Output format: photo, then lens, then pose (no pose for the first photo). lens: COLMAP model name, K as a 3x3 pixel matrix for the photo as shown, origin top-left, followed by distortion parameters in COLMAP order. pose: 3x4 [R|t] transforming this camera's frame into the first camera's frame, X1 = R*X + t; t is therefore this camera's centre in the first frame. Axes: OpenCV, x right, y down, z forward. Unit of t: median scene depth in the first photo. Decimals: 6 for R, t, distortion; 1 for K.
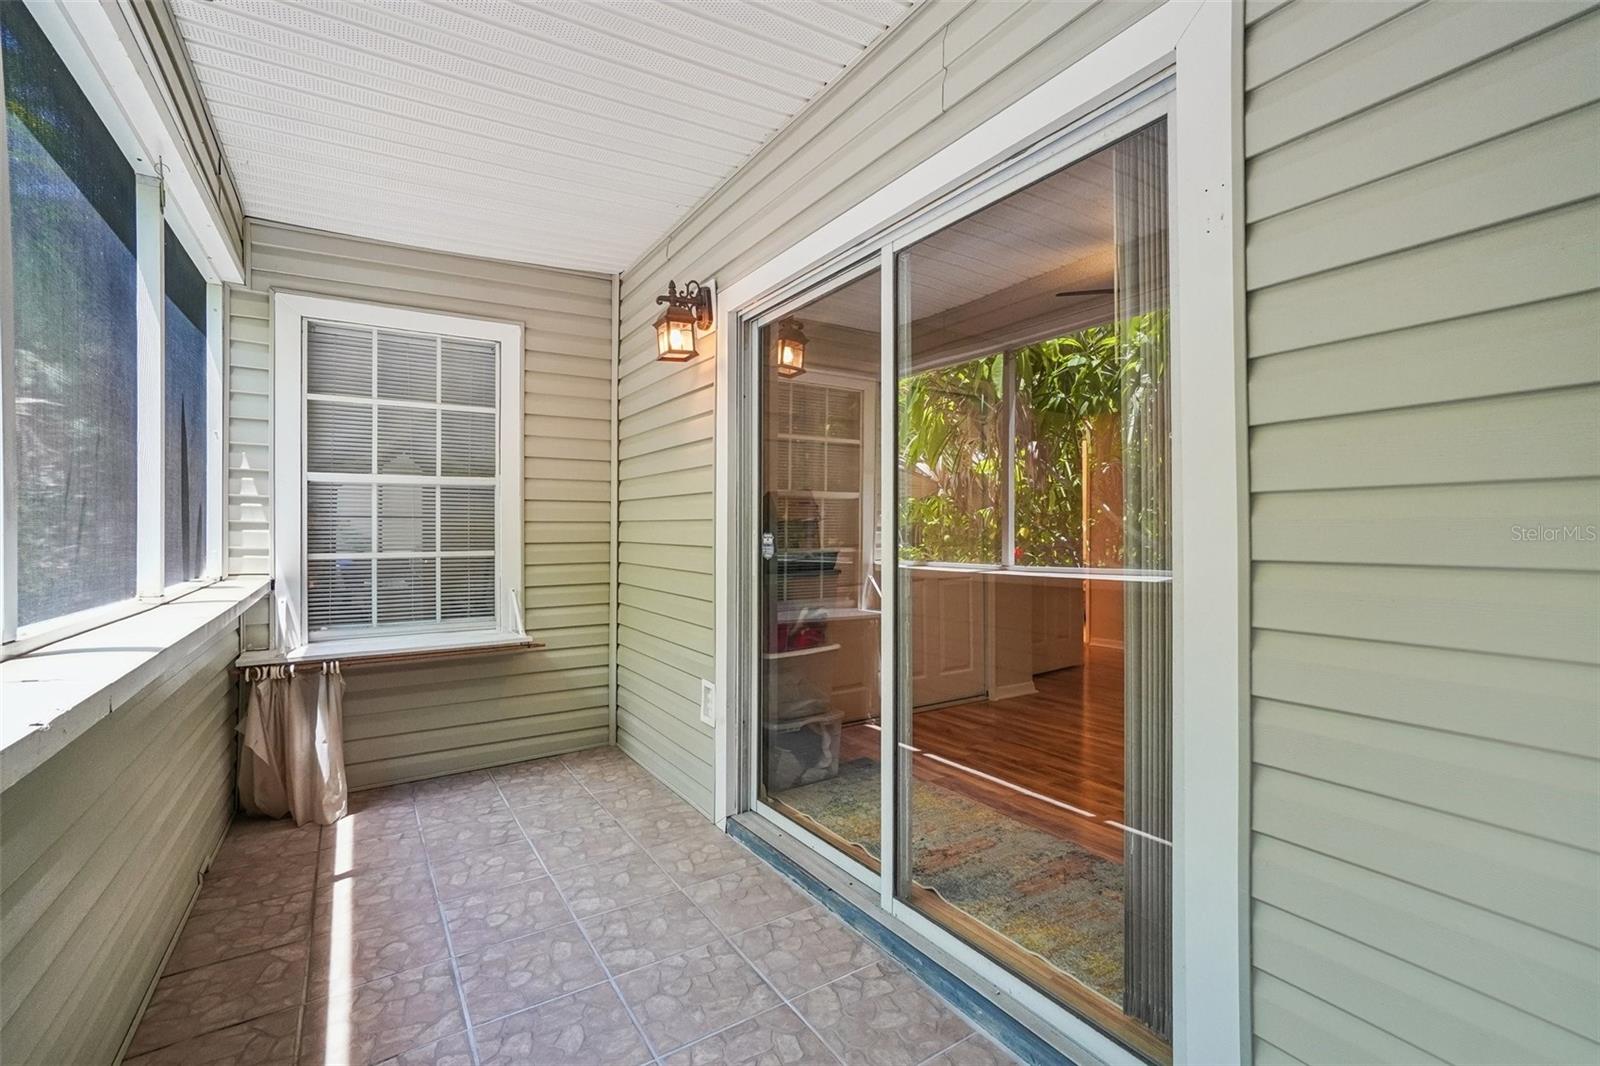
lens RADIAL K [[712.4, 0, 805.7], [0, 712.4, 510.6], [0, 0, 1]] dist [-0.041789, 0.015770]
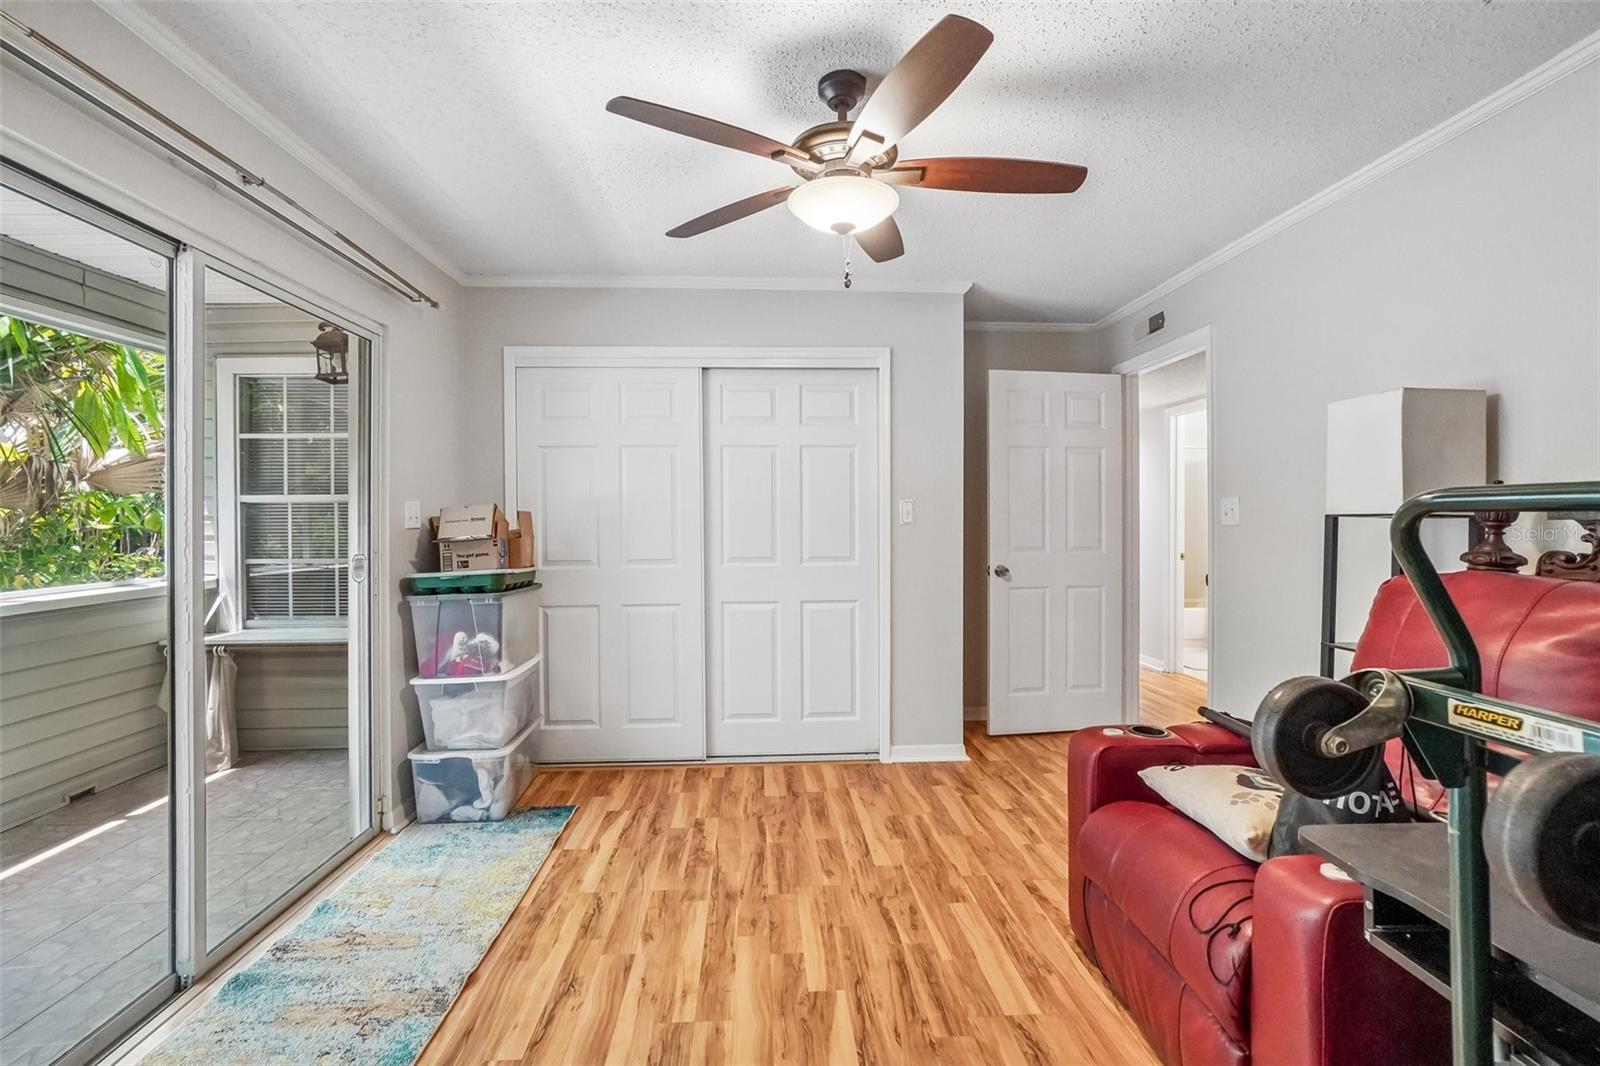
lens RADIAL K [[715.7, 0, 799.9], [0, 715.7, 522.8], [0, 0, 1]] dist [-0.063757, 0.023843]
pose [[0.875721, -0.001011, -0.482816, 0.779371], [0.015640, 0.999532, 0.026274, -0.019773], [0.482564, -0.030560, 0.875327, 0.399712]]
